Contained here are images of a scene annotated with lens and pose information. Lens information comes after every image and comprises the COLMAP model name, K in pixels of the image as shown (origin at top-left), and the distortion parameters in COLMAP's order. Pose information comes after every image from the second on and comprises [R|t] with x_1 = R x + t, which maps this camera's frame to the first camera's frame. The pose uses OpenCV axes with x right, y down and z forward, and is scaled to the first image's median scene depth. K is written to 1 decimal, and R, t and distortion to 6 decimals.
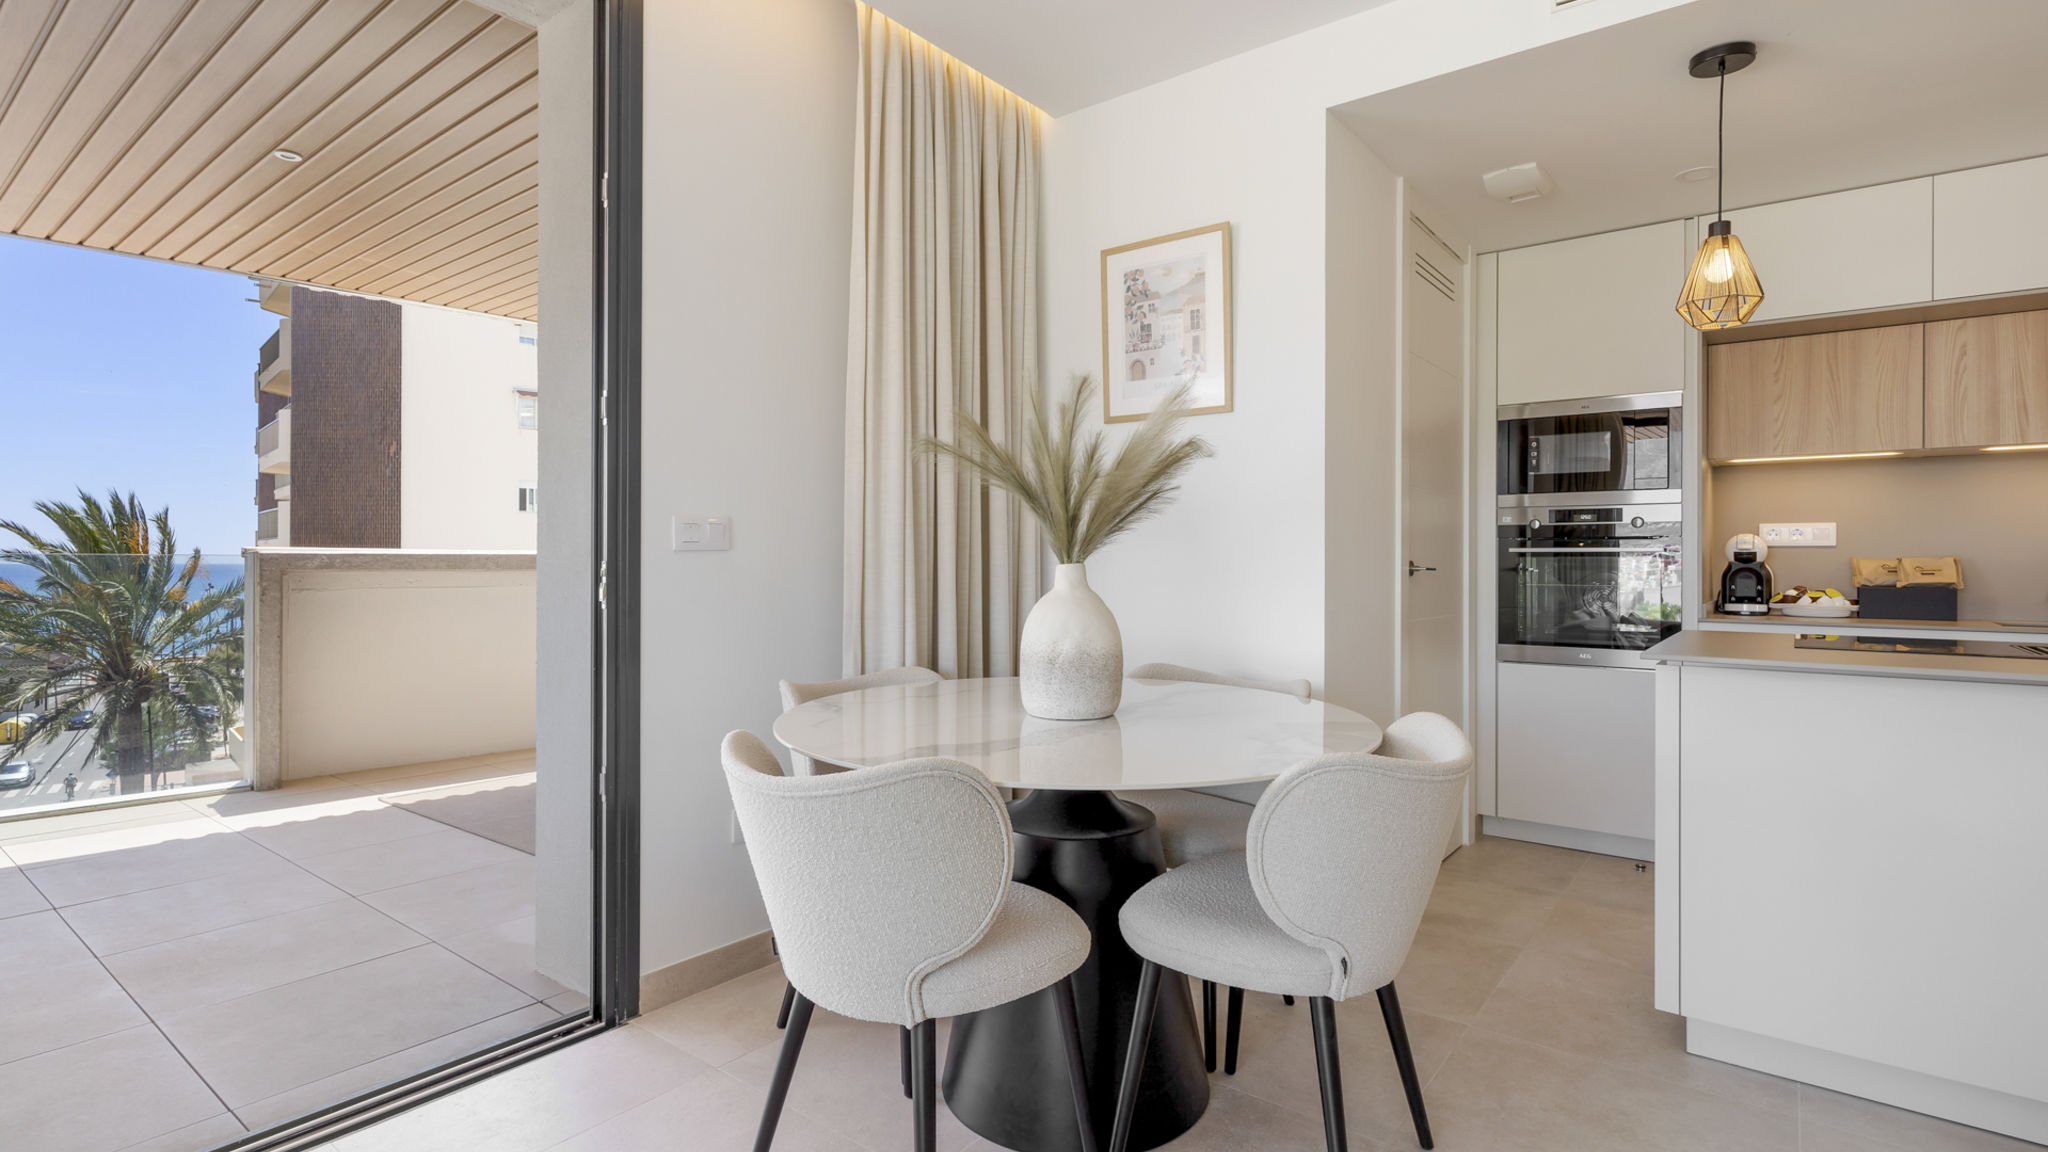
lens RADIAL K [[989.2, 0, 1030.9], [0, 989.2, 565.0], [0, 0, 1]] dist [0.005071, -0.002576]
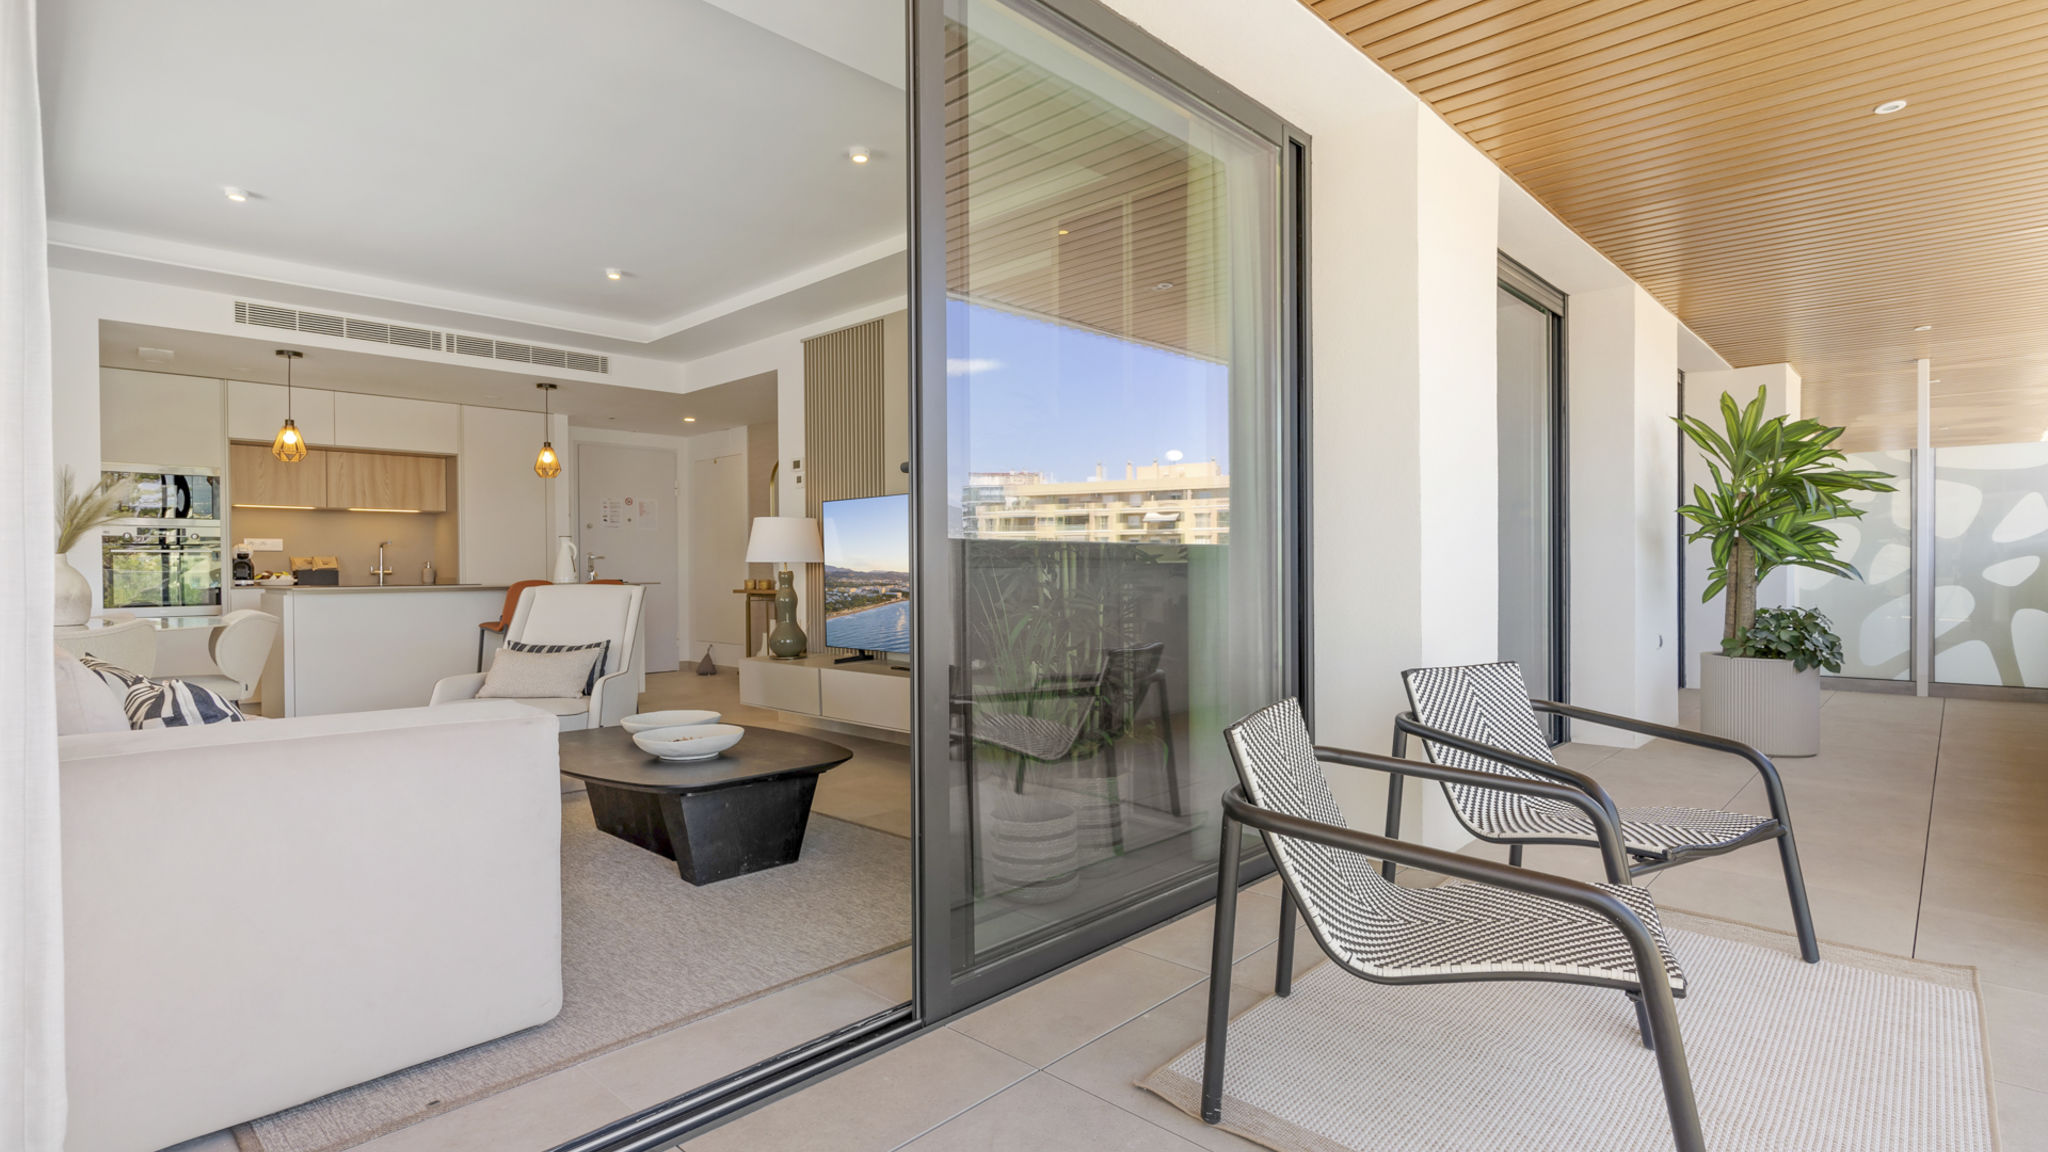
lens RADIAL K [[989.2, 0, 1038.7], [0, 989.2, 577.6], [0, 0, 1]] dist [0.005071, -0.002576]
pose [[0.088886, -0.014325, 0.995939, -1.136105], [0.010717, 0.999852, 0.013425, 0.026450], [-0.995984, 0.009481, 0.089026, -0.763239]]
